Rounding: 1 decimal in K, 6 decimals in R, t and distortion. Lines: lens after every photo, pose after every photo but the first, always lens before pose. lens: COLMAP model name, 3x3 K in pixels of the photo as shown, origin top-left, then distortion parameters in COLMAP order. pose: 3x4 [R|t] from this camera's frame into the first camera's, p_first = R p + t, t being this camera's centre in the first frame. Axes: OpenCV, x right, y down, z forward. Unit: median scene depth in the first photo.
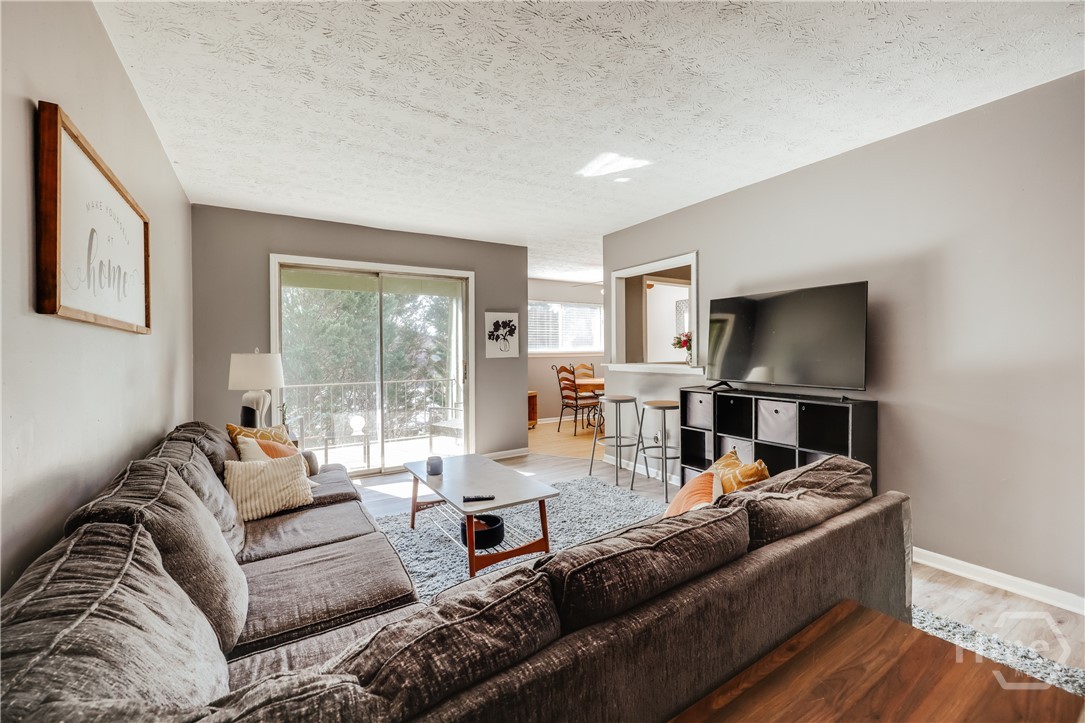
lens RADIAL K [[451.9, 0, 542.5], [0, 451.9, 361.5], [0, 0, 1]] dist [-0.000508, -0.000061]
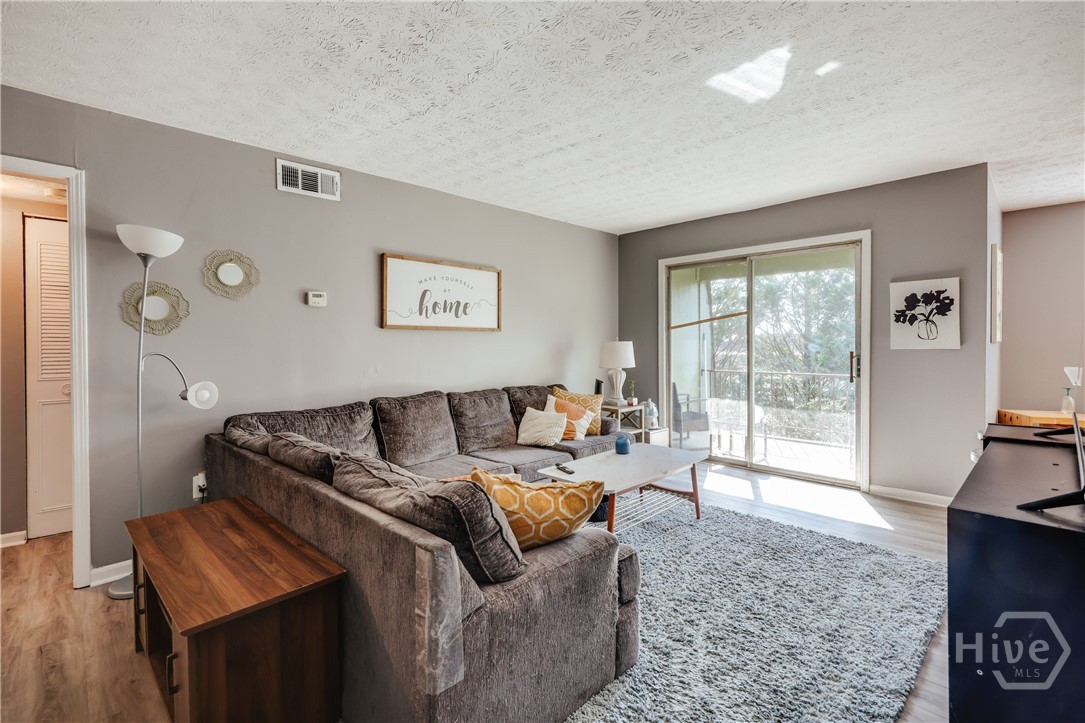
lens RADIAL K [[504.9, 0, 543.6], [0, 504.9, 342.8], [0, 0, 1]] dist [-0.000769, -0.000112]
pose [[0.203058, 0.011125, -0.979103, 0.662957], [-0.017161, 0.999822, 0.007801, -0.018178], [0.979016, 0.015218, 0.203213, 0.406164]]
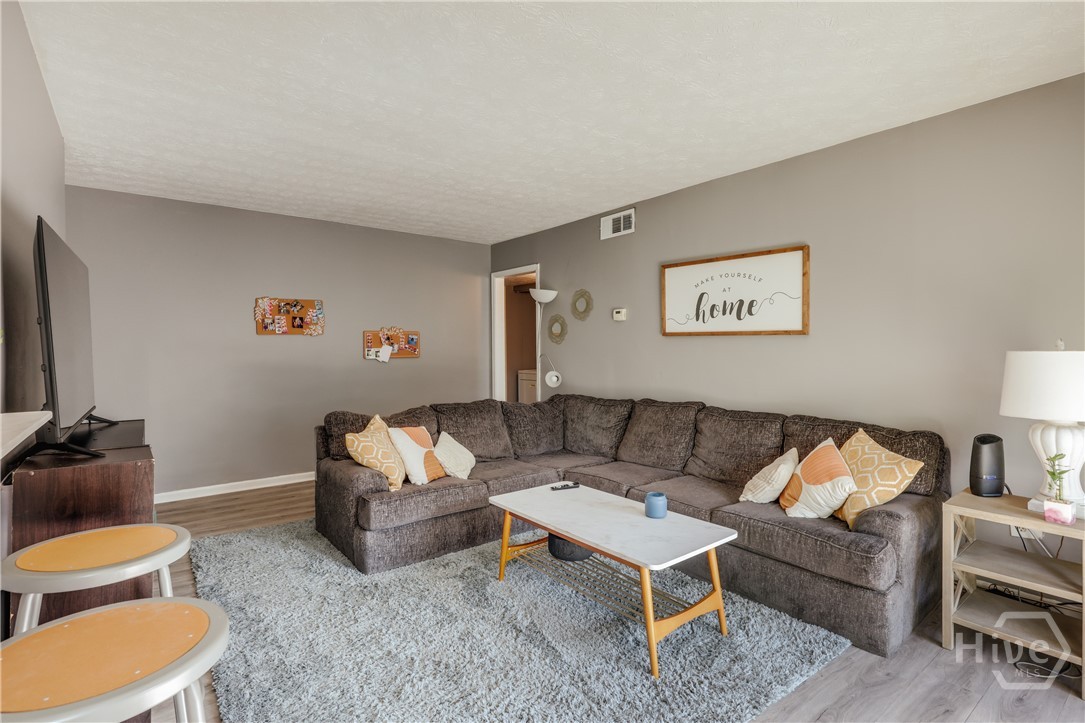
lens RADIAL K [[504.9, 0, 543.6], [0, 504.9, 342.8], [0, 0, 1]] dist [-0.000769, -0.000112]
pose [[-0.993443, 0.014272, -0.113437, 0.029789], [0.012523, 0.999792, 0.016116, -0.037943], [0.113643, 0.014589, -0.993414, 1.282050]]
